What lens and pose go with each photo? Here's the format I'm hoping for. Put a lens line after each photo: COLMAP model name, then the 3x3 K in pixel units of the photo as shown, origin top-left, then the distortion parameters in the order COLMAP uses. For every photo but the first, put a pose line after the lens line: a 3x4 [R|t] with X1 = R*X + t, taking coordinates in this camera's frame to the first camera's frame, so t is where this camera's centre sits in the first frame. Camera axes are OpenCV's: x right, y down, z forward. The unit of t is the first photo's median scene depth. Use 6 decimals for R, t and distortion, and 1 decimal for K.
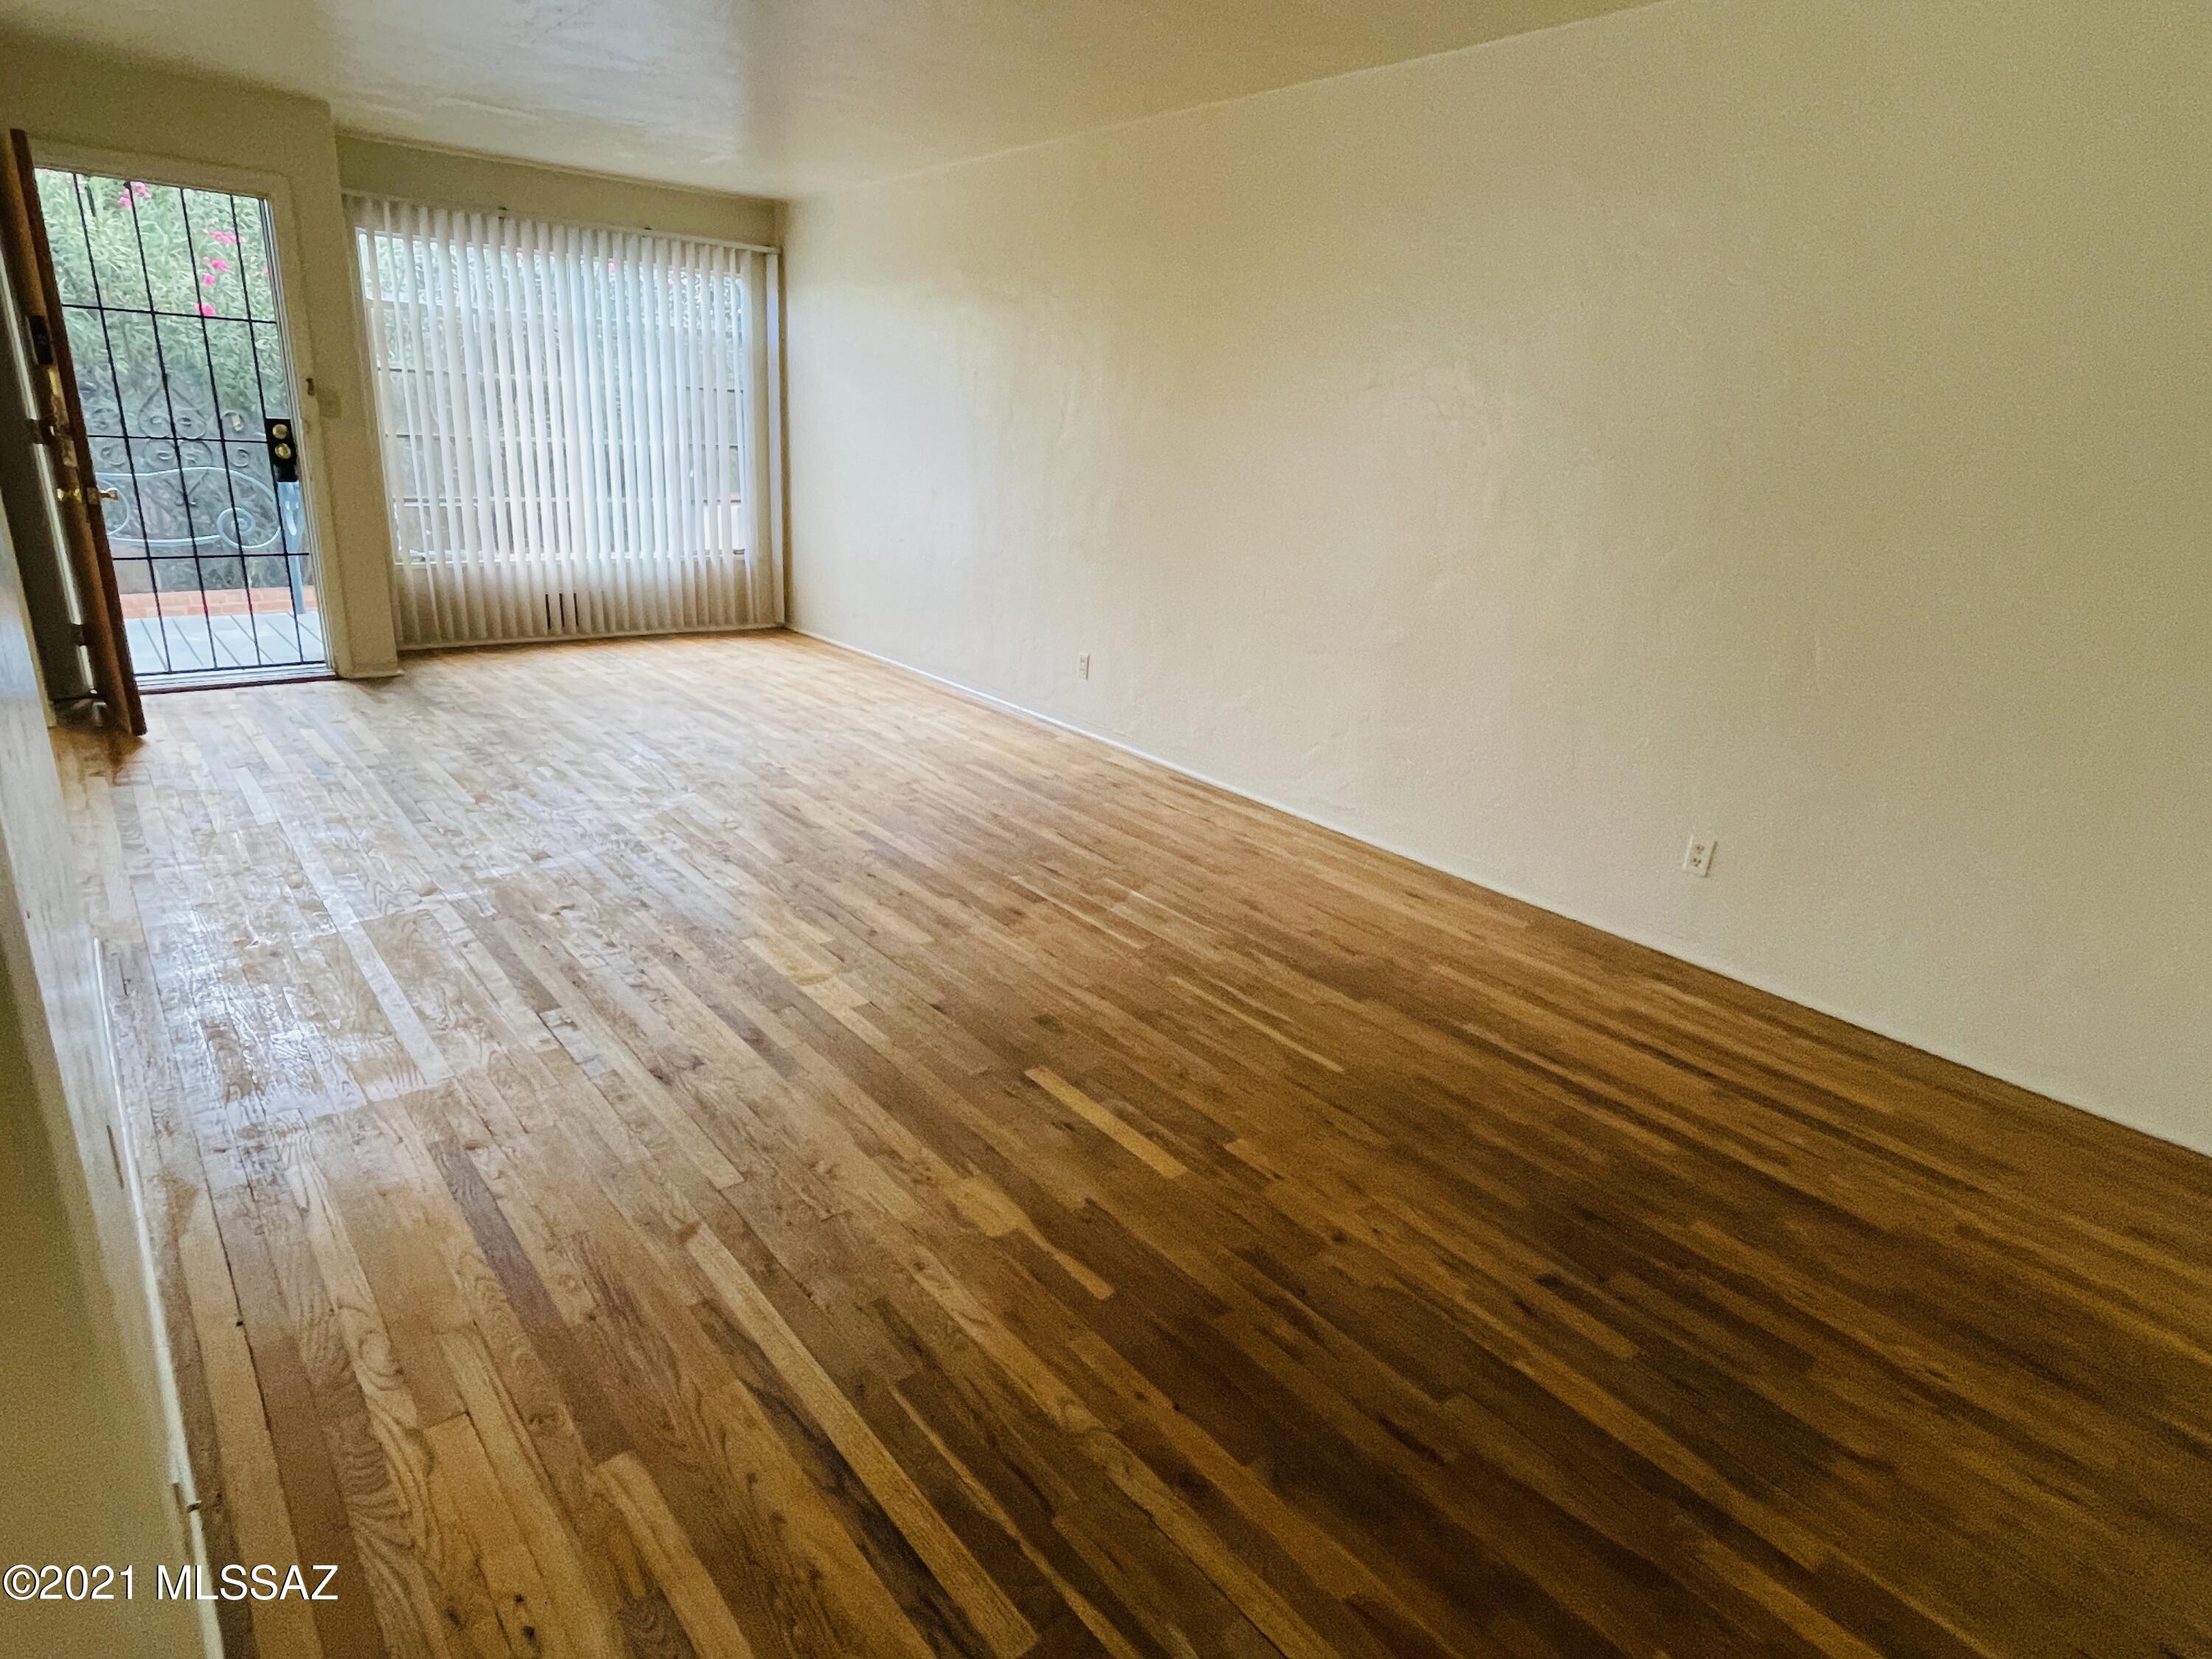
lens RADIAL K [[1227.9, 0, 1077.7], [0, 1227.9, 837.8], [0, 0, 1]] dist [0.002284, -0.001039]
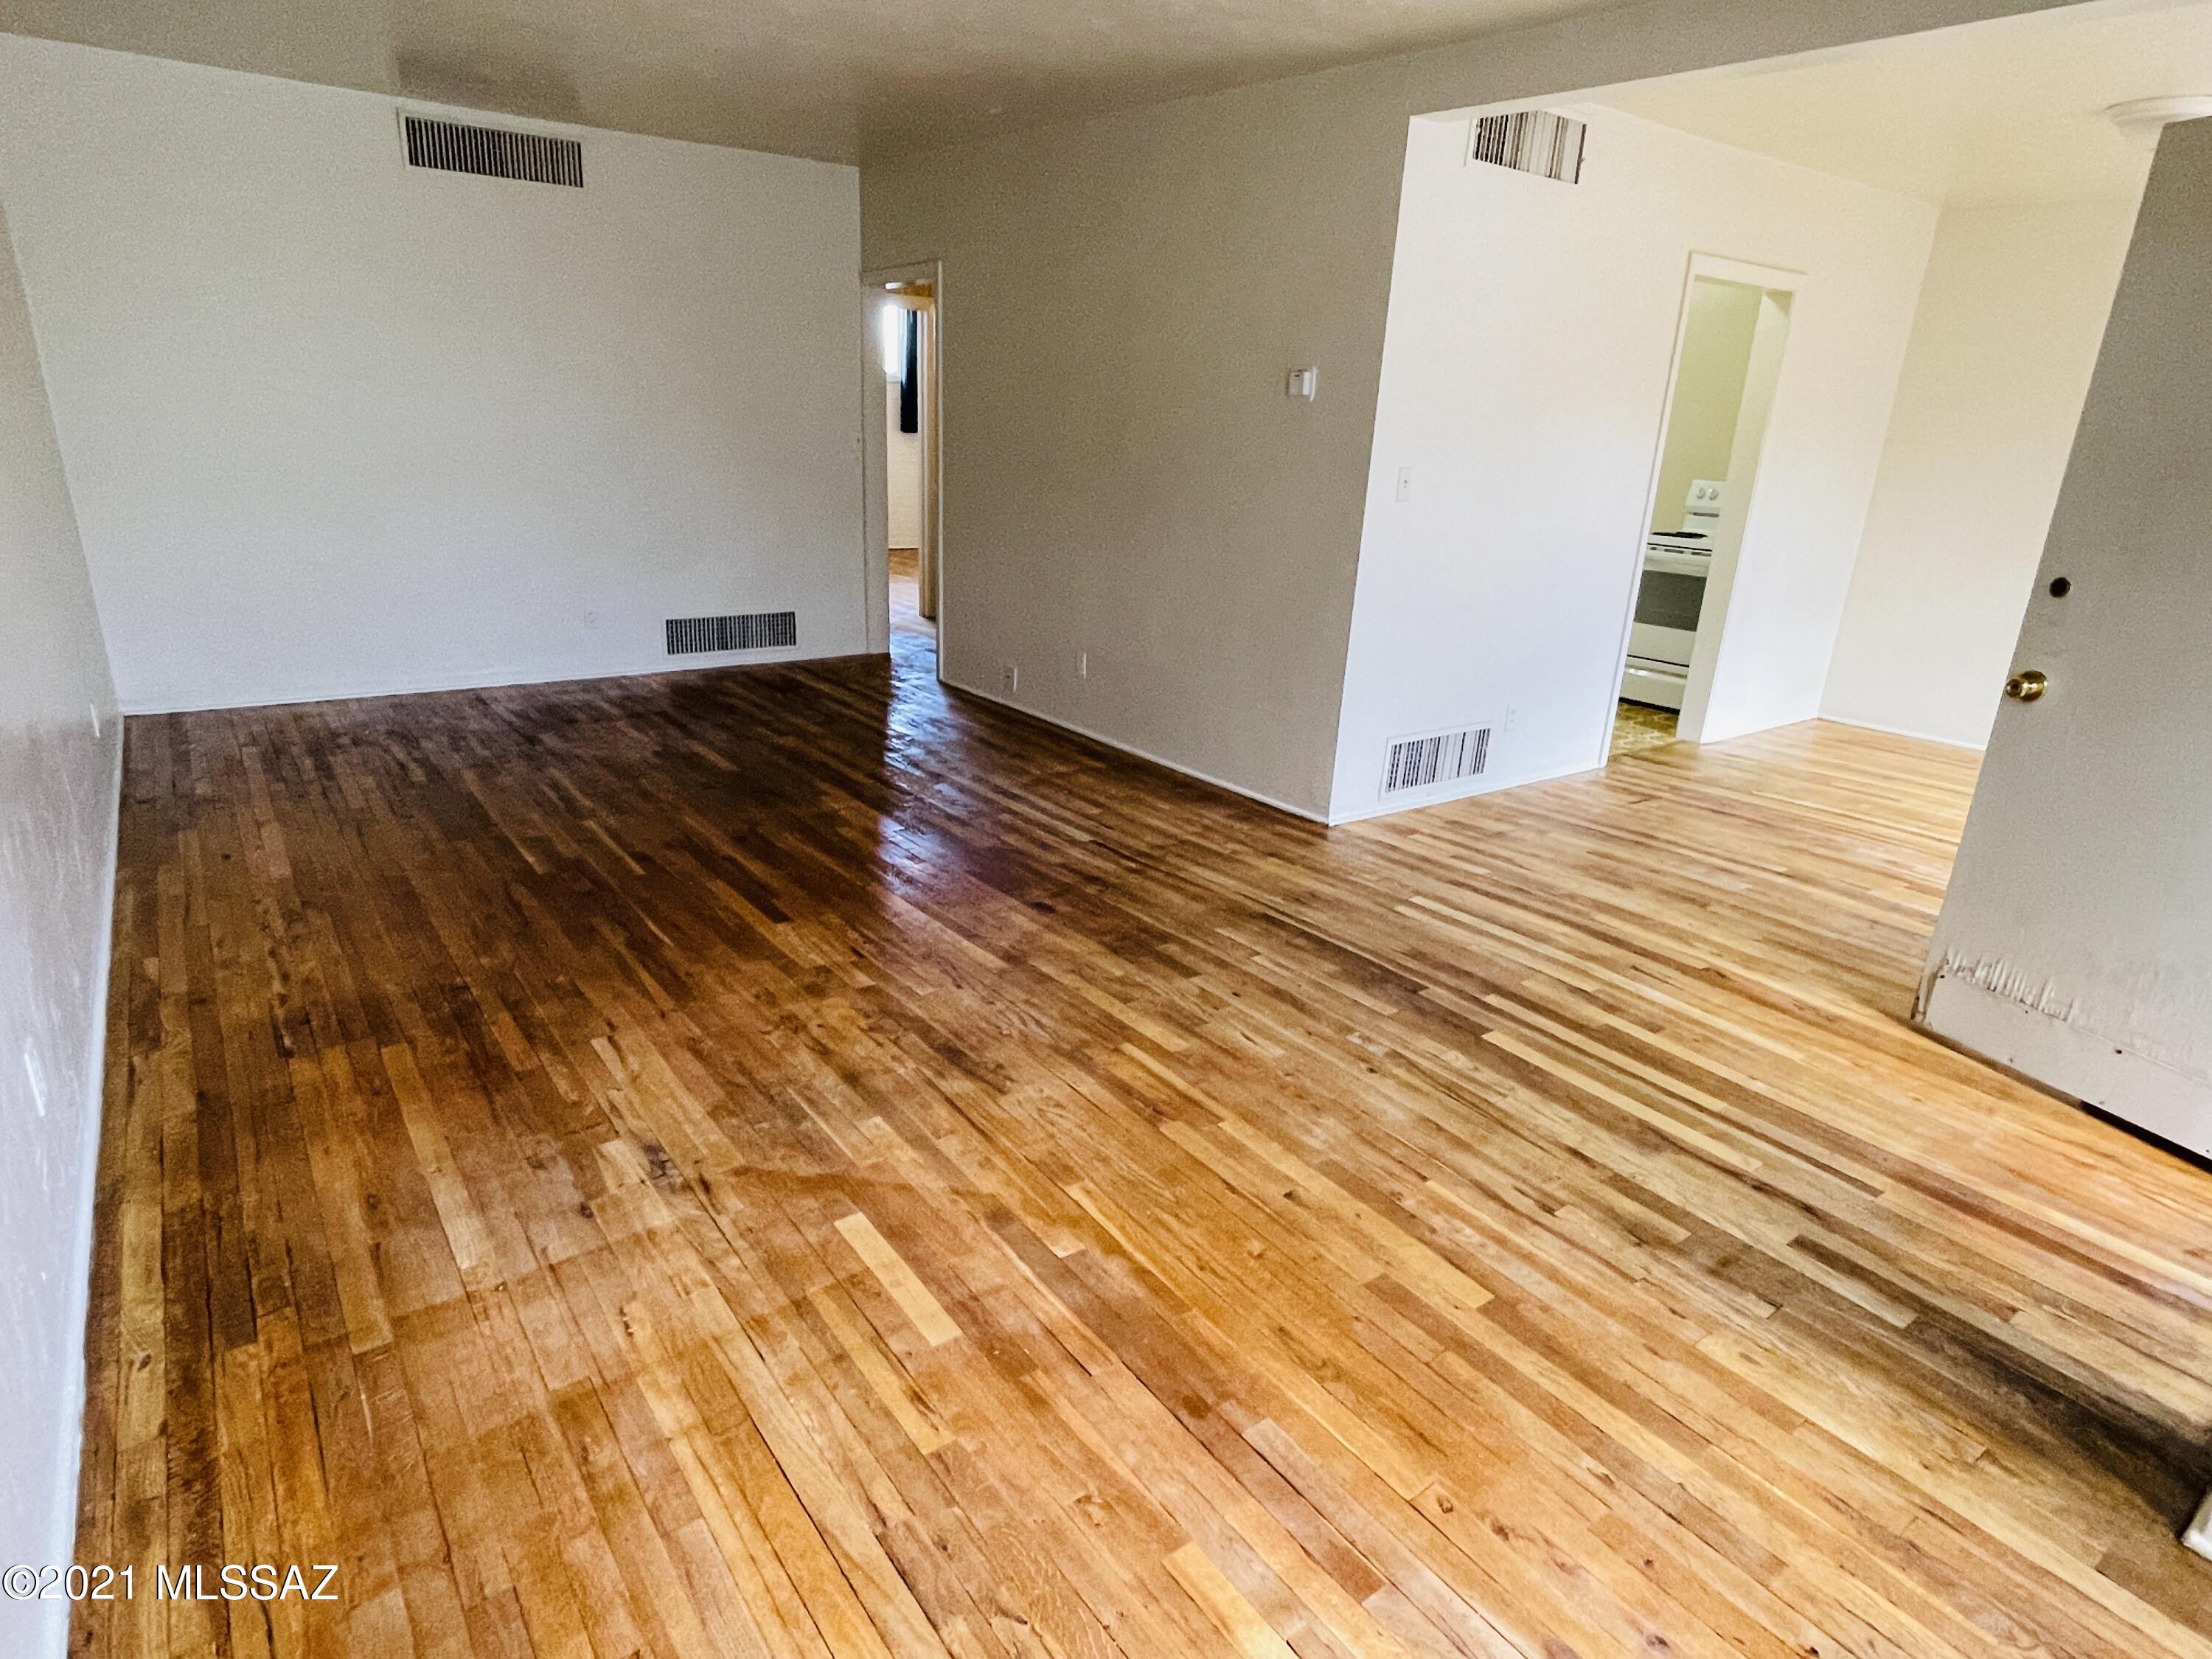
lens RADIAL K [[1244.9, 0, 1084.4], [0, 1244.9, 843.0], [0, 0, 1]] dist [-0.003844, -0.003084]
pose [[-0.992325, -0.119454, 0.031976, -0.536617], [-0.074314, 0.782742, 0.617894, -0.776879], [-0.098839, 0.610775, -0.785611, 2.145420]]
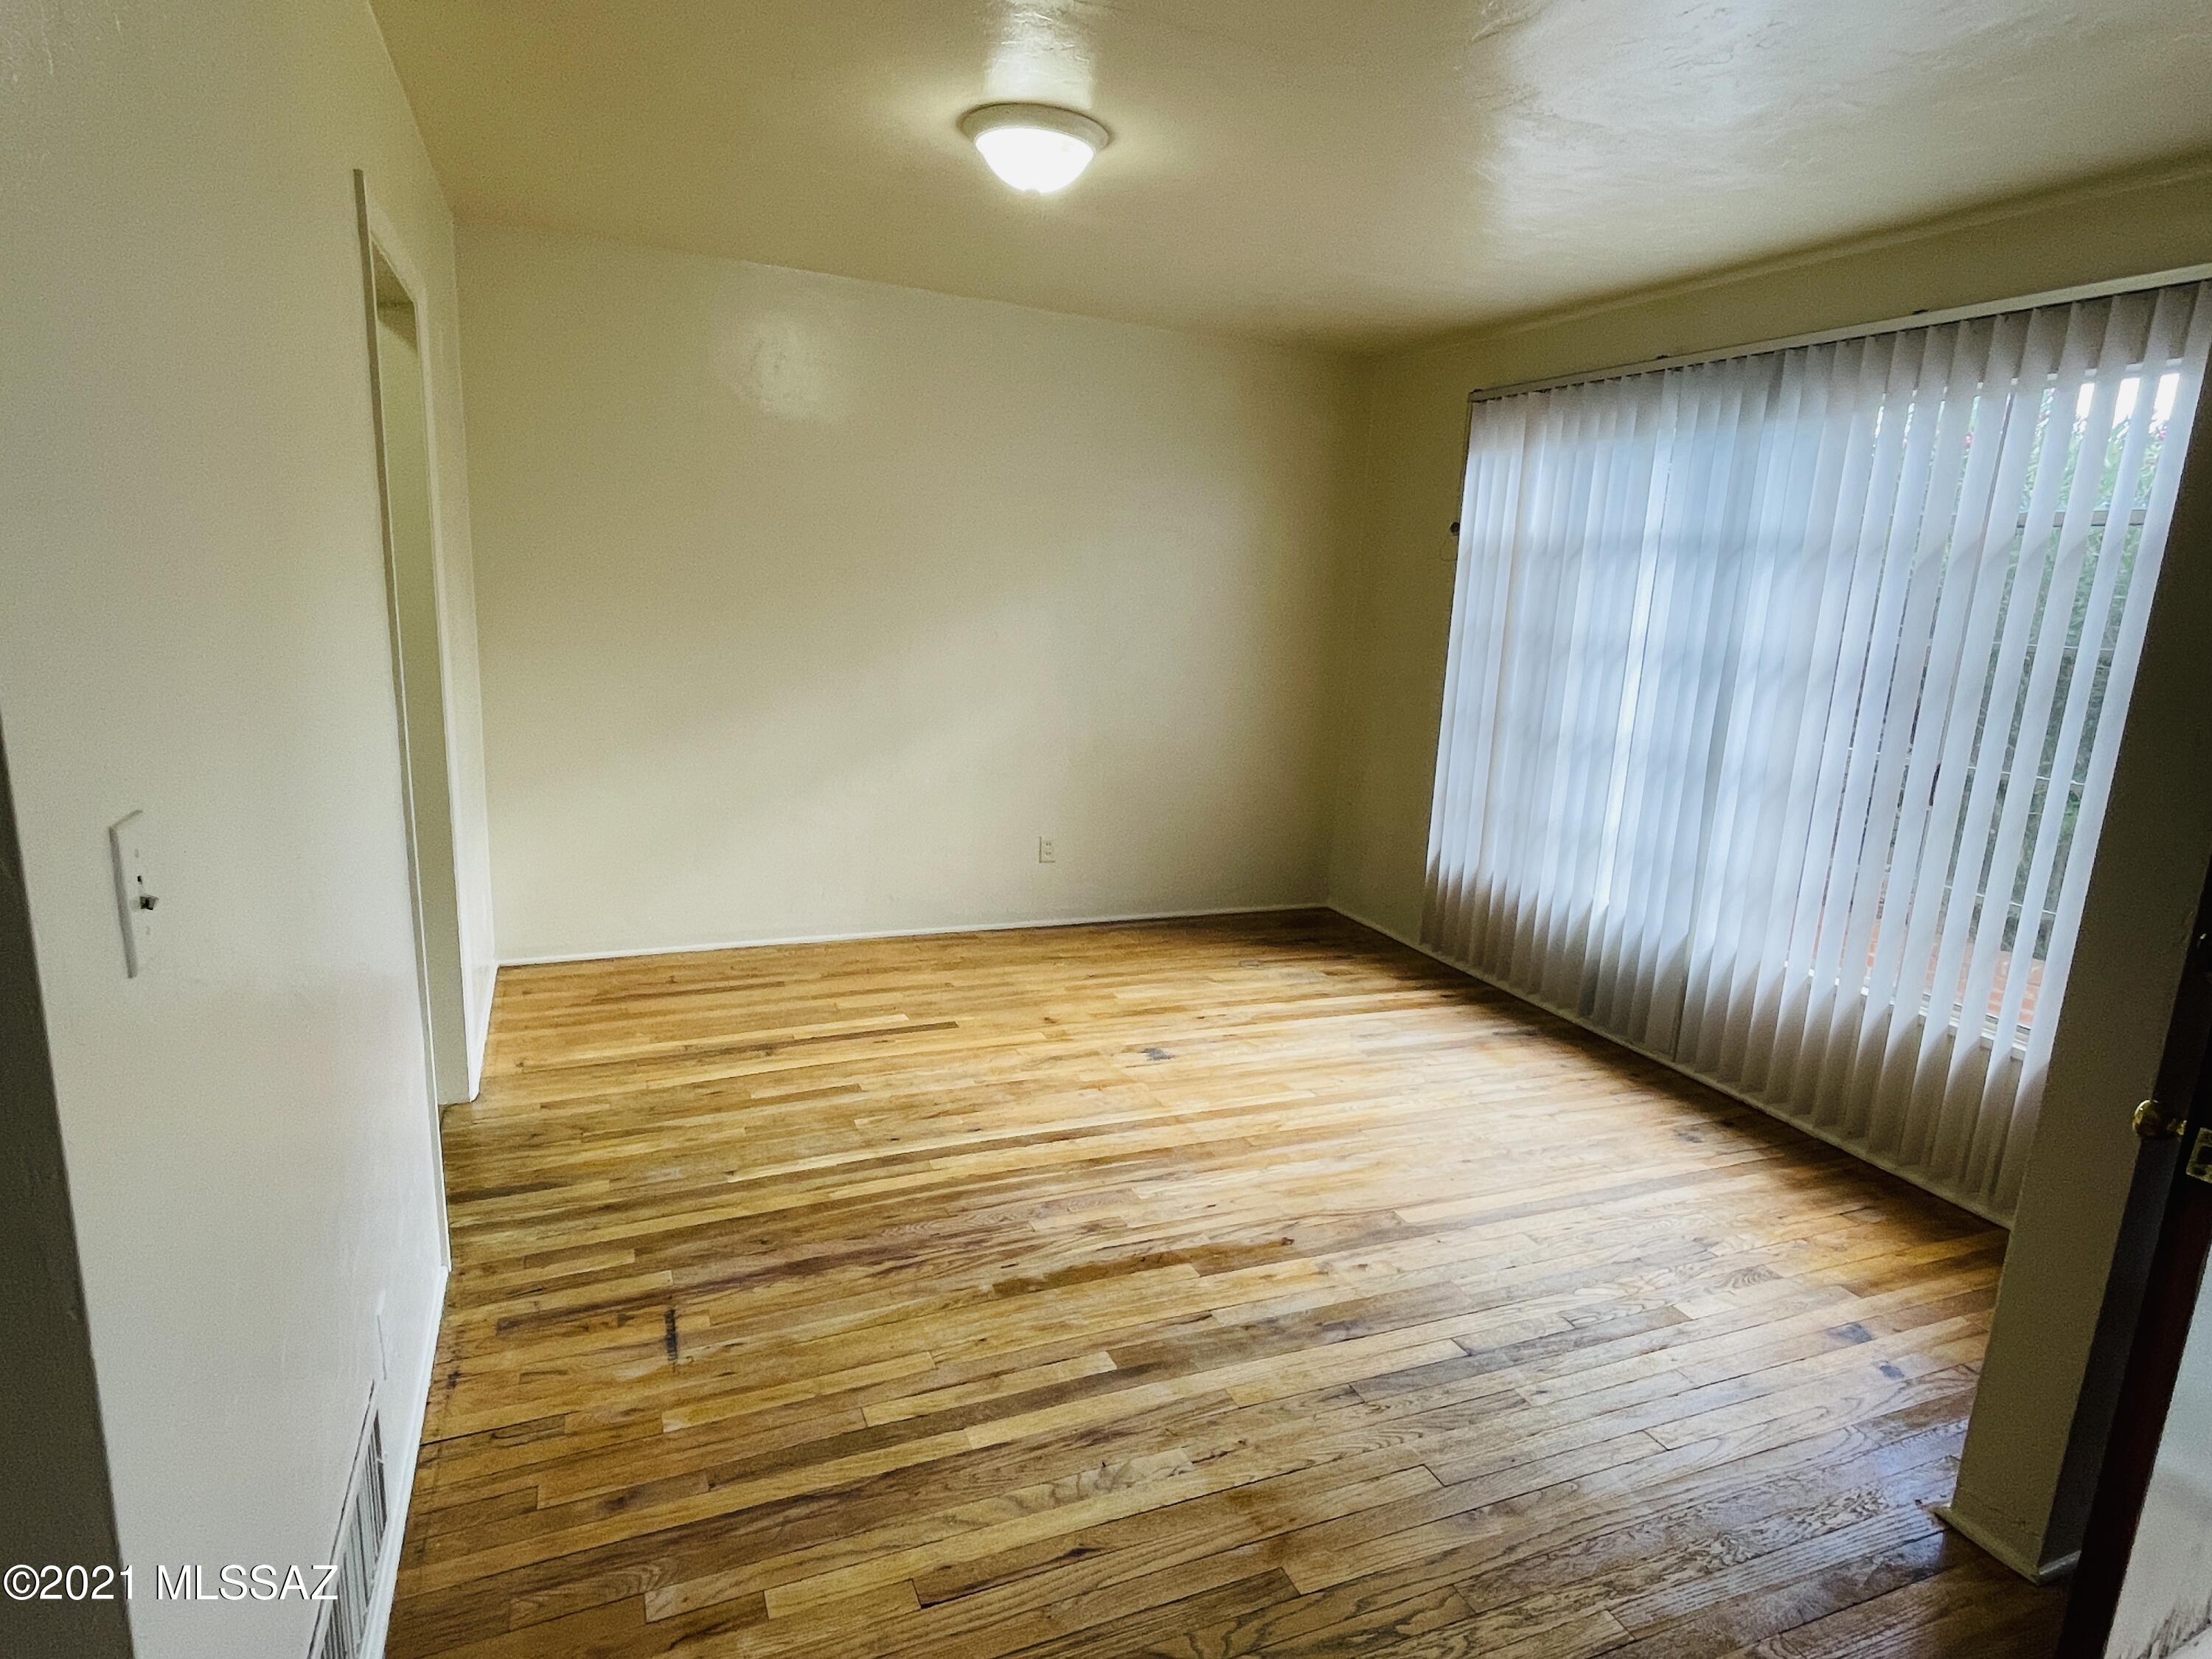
lens RADIAL K [[1227.9, 0, 1077.7], [0, 1227.9, 837.8], [0, 0, 1]] dist [0.002284, -0.001039]
pose [[-0.300005, 0.126175, -0.945556, -0.582575], [-0.367075, 0.899621, 0.236511, -0.434358], [0.880484, 0.418045, -0.223575, 1.062678]]
